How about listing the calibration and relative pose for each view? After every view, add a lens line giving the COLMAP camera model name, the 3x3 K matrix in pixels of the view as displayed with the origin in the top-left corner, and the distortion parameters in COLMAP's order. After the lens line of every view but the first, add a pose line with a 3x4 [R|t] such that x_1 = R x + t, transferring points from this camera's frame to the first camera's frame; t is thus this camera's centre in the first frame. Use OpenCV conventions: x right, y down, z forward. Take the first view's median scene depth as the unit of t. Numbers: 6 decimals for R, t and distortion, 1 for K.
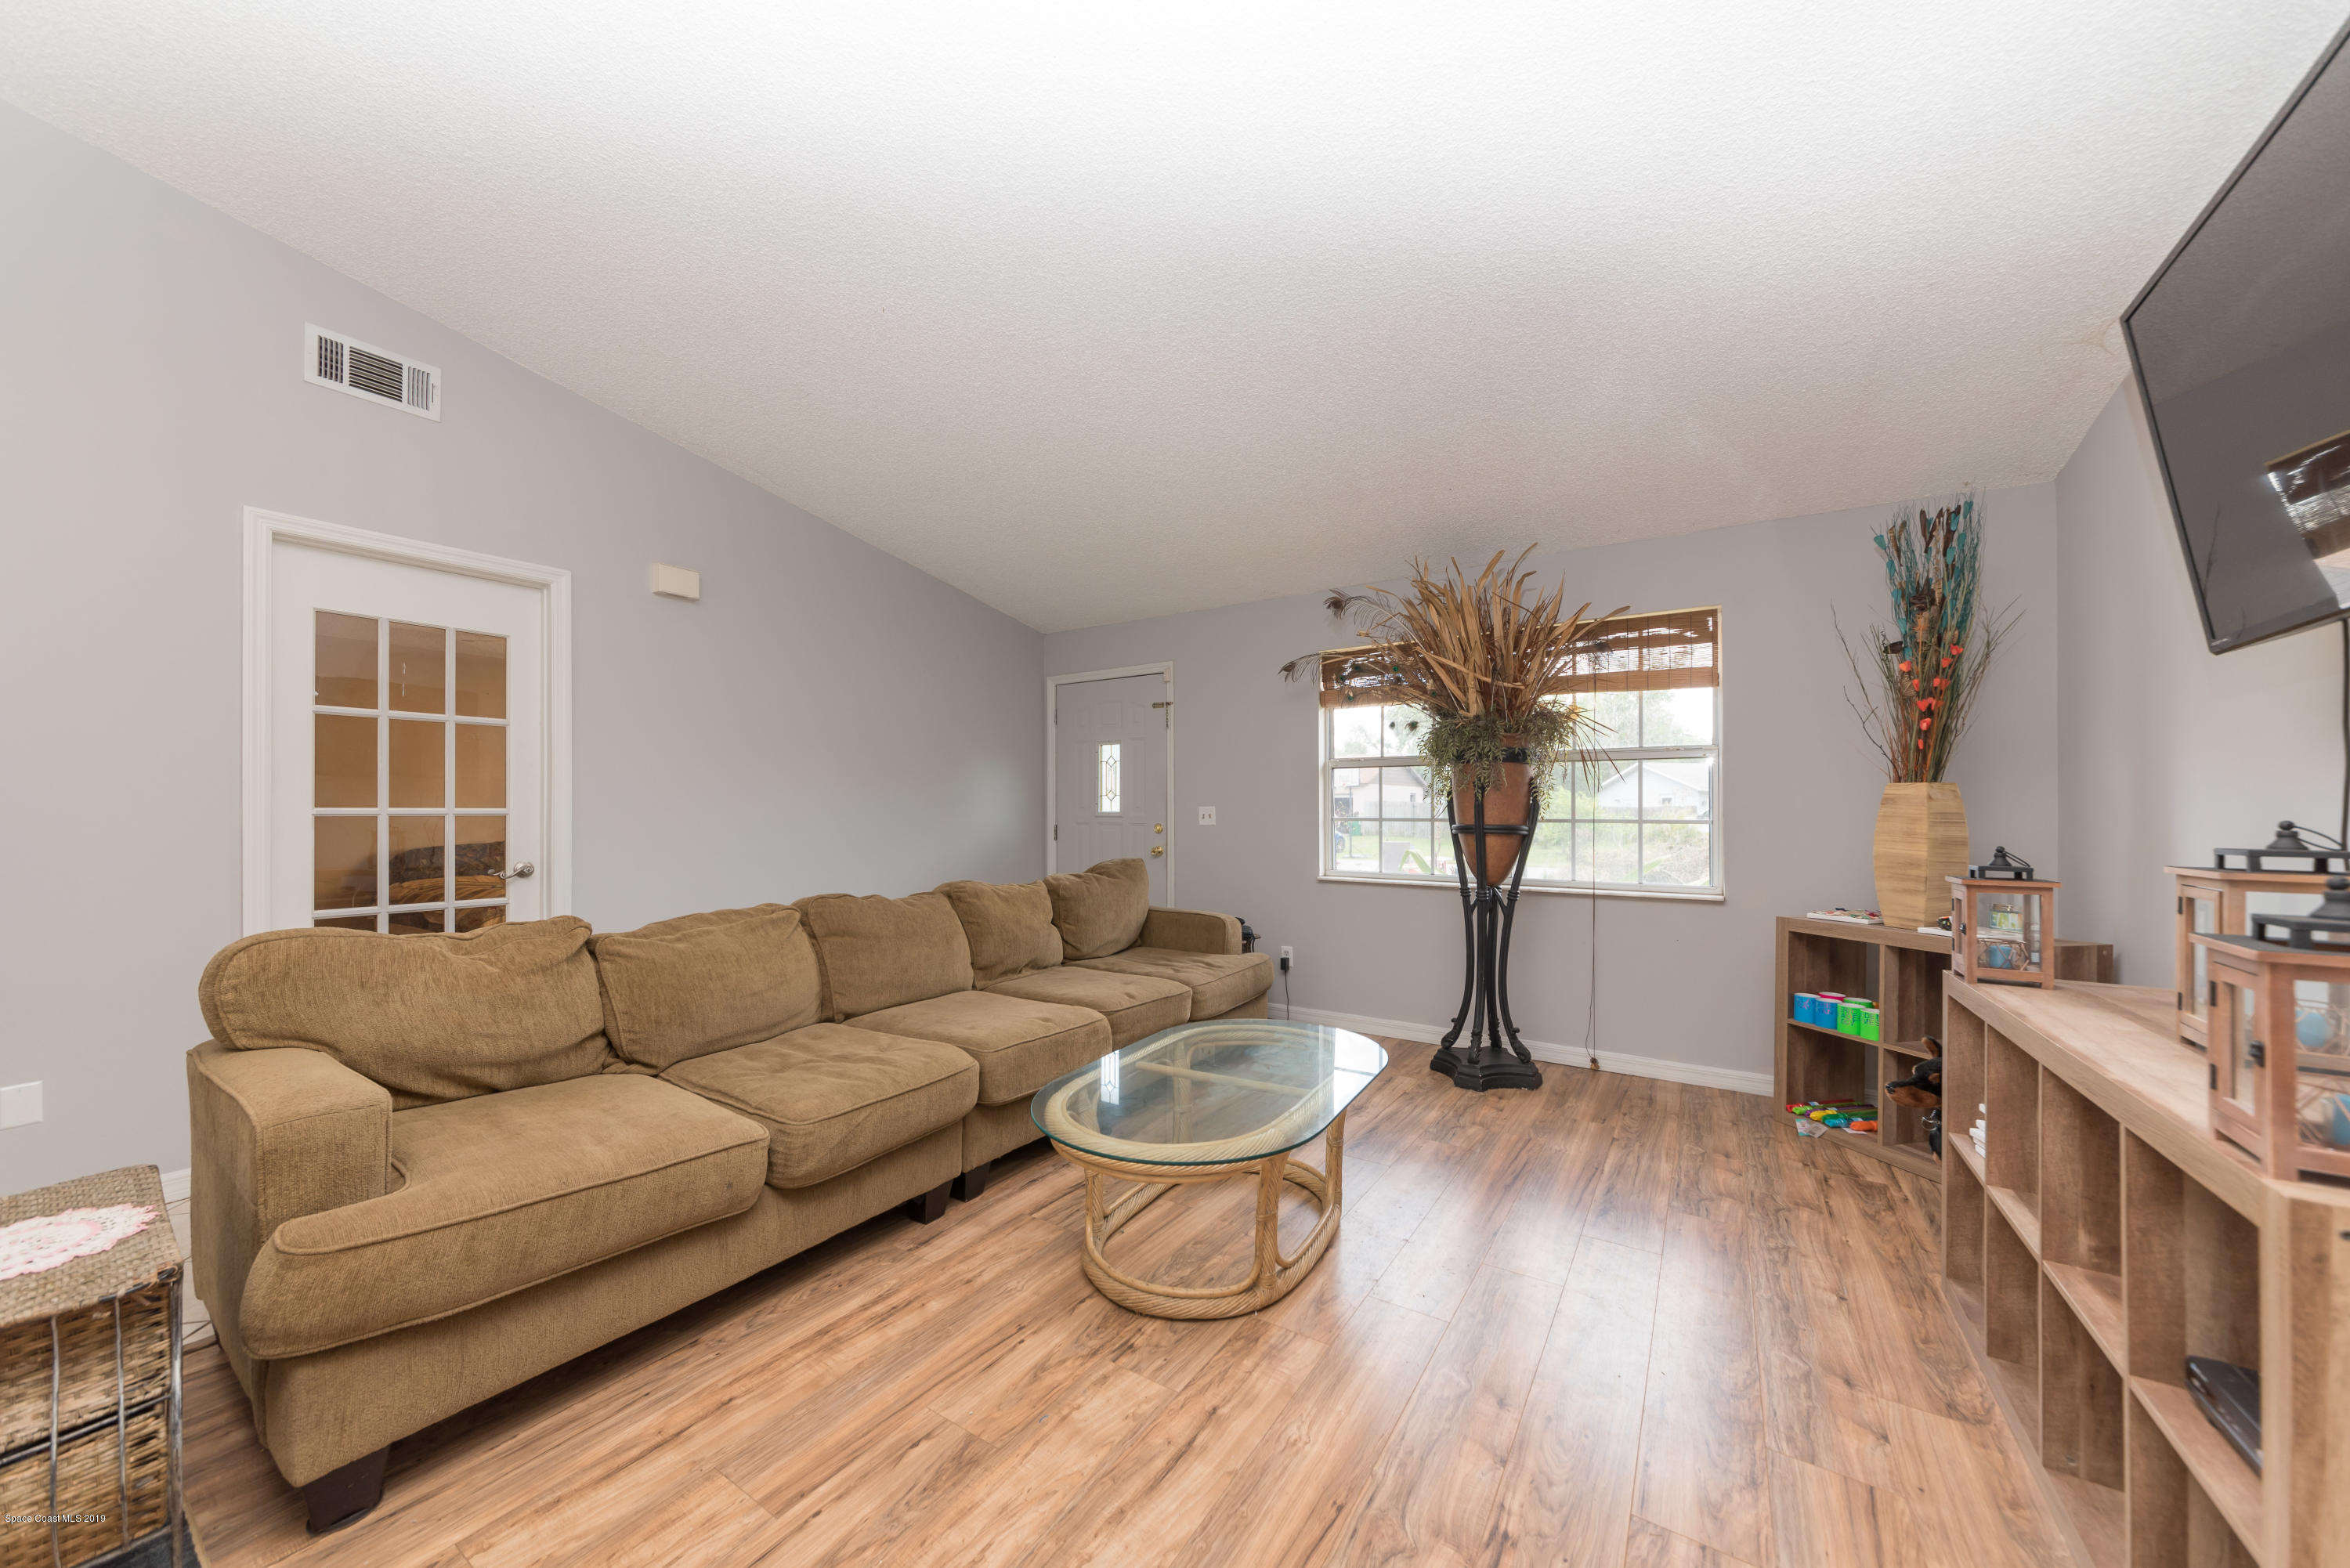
lens RADIAL K [[825.3, 0, 1173.2], [0, 825.3, 802.9], [0, 0, 1]] dist [-0.004689, 0.001667]
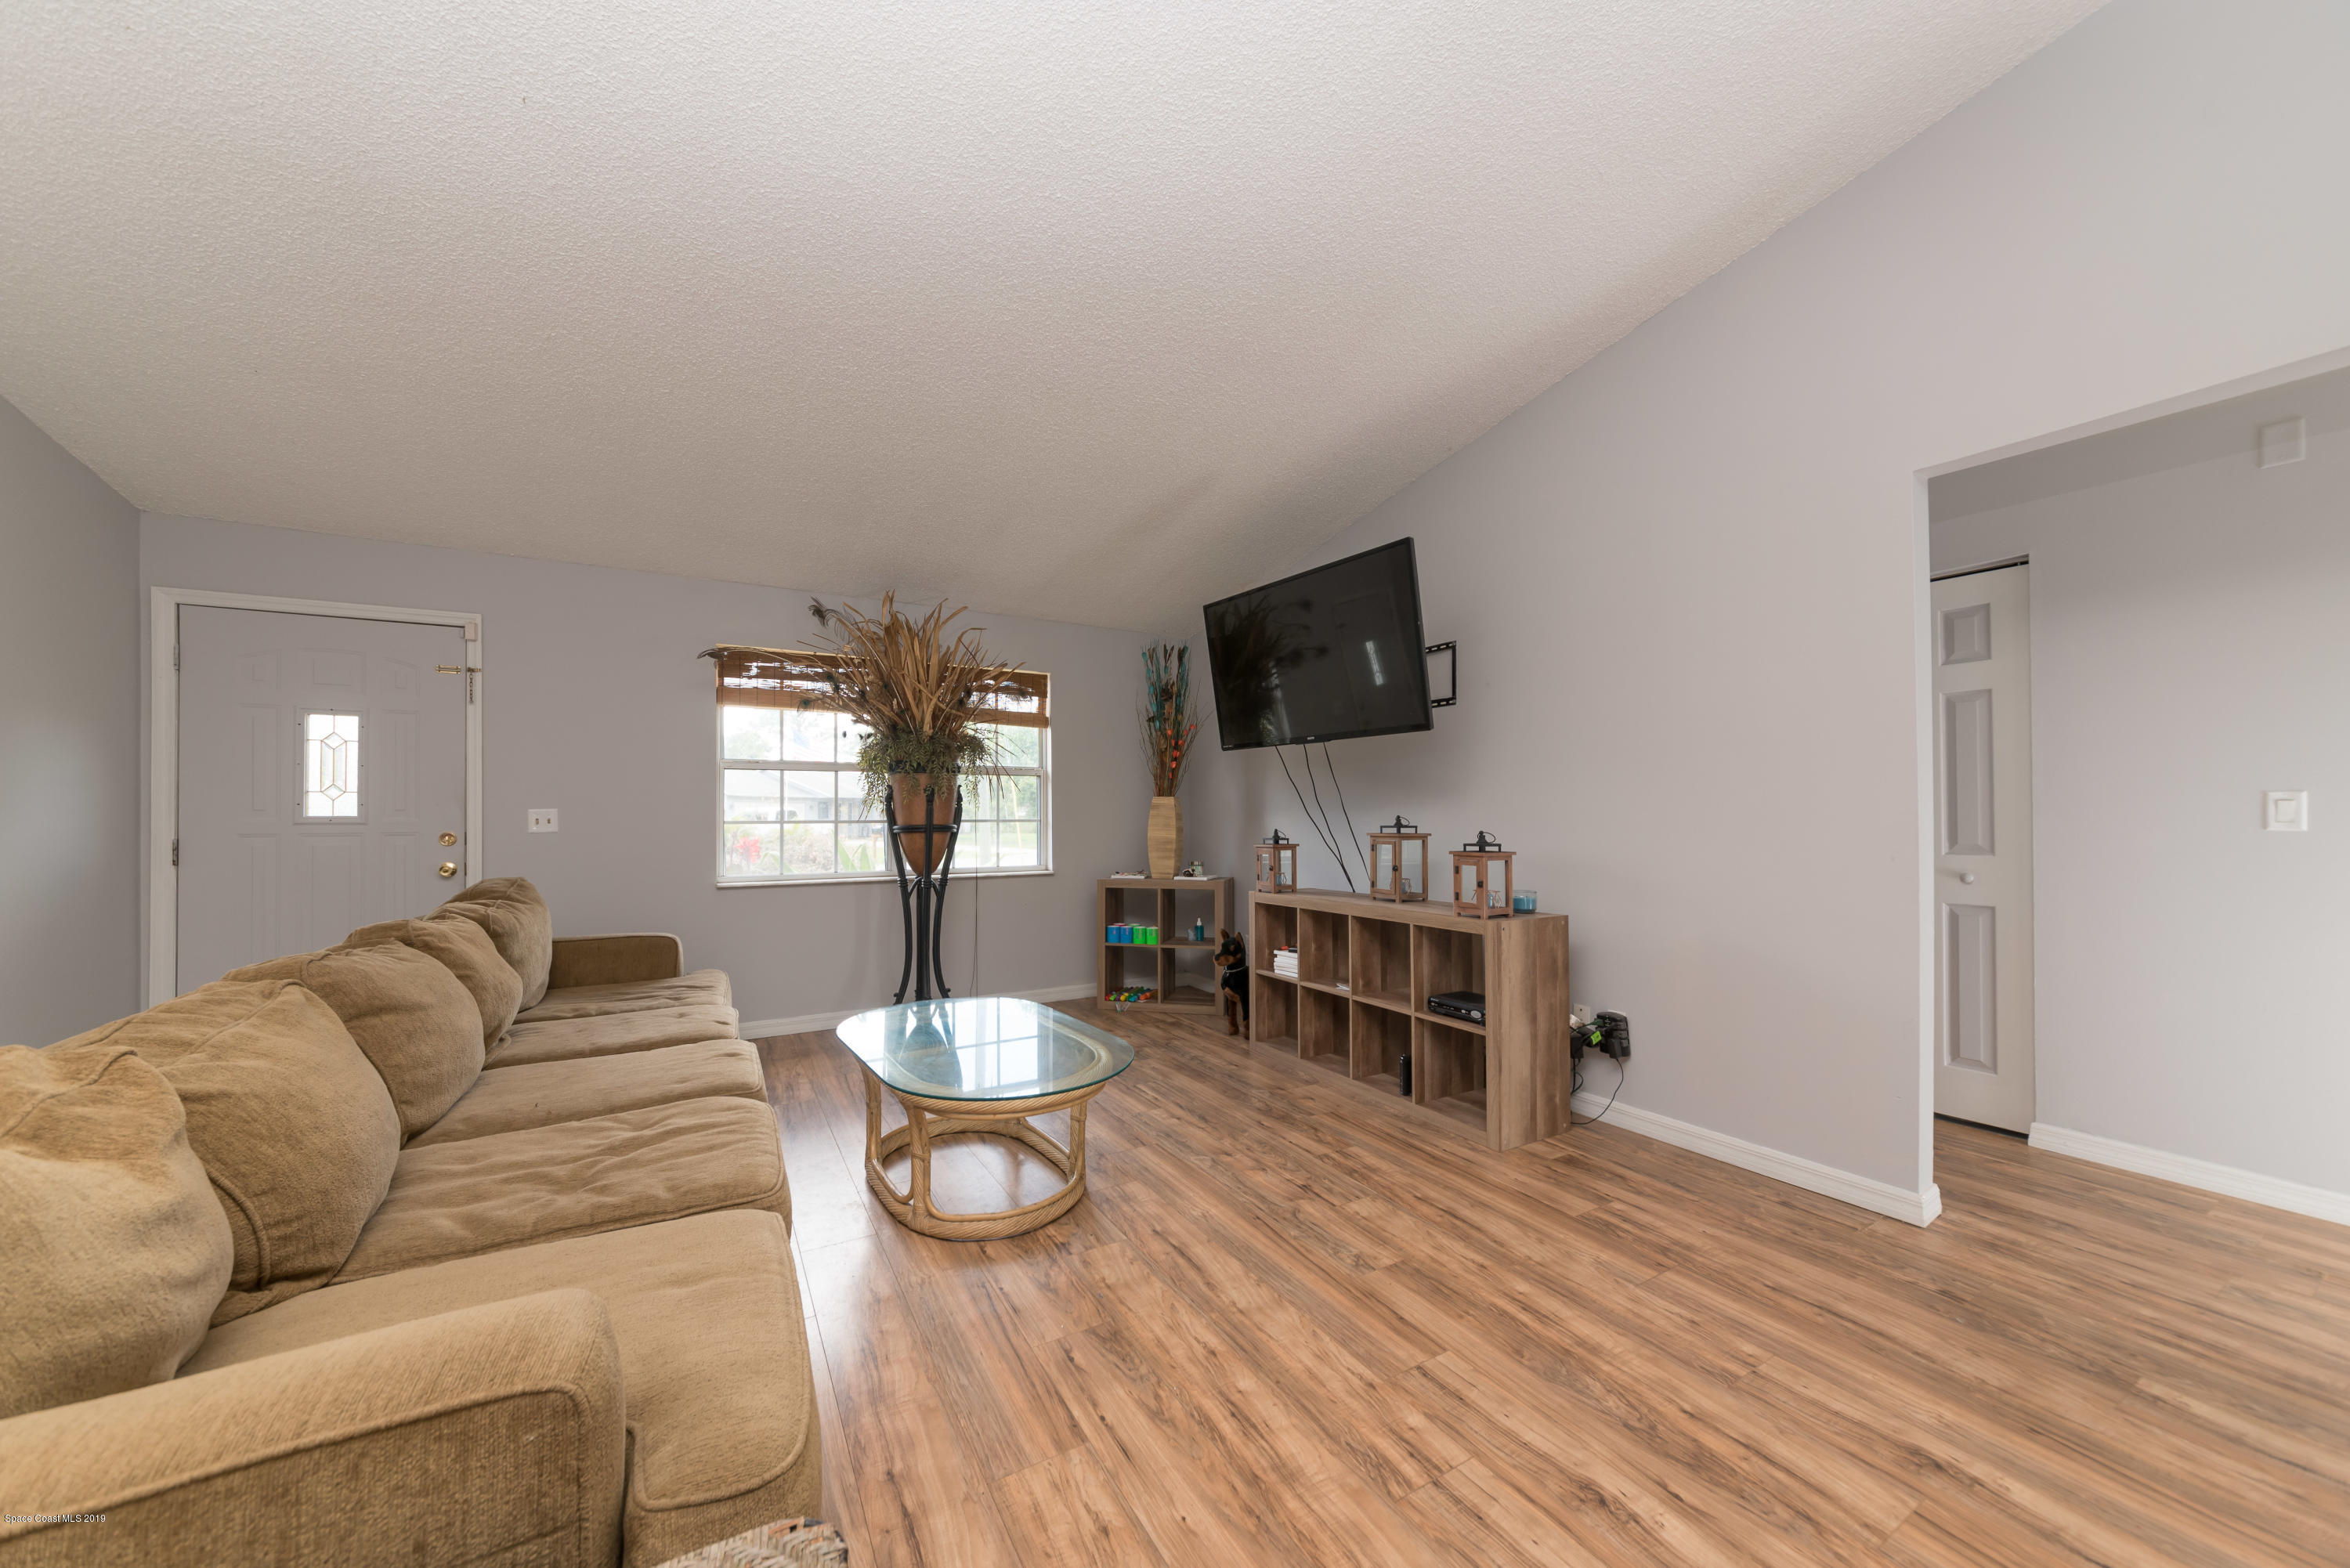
lens RADIAL K [[825.3, 0, 1166.4], [0, 825.3, 802.0], [0, 0, 1]] dist [-0.004689, 0.001667]
pose [[0.453386, 0.010384, 0.891254, -0.552966], [-0.005147, 0.999946, -0.009032, 0.002739], [-0.891300, -0.000492, 0.453415, 0.152171]]
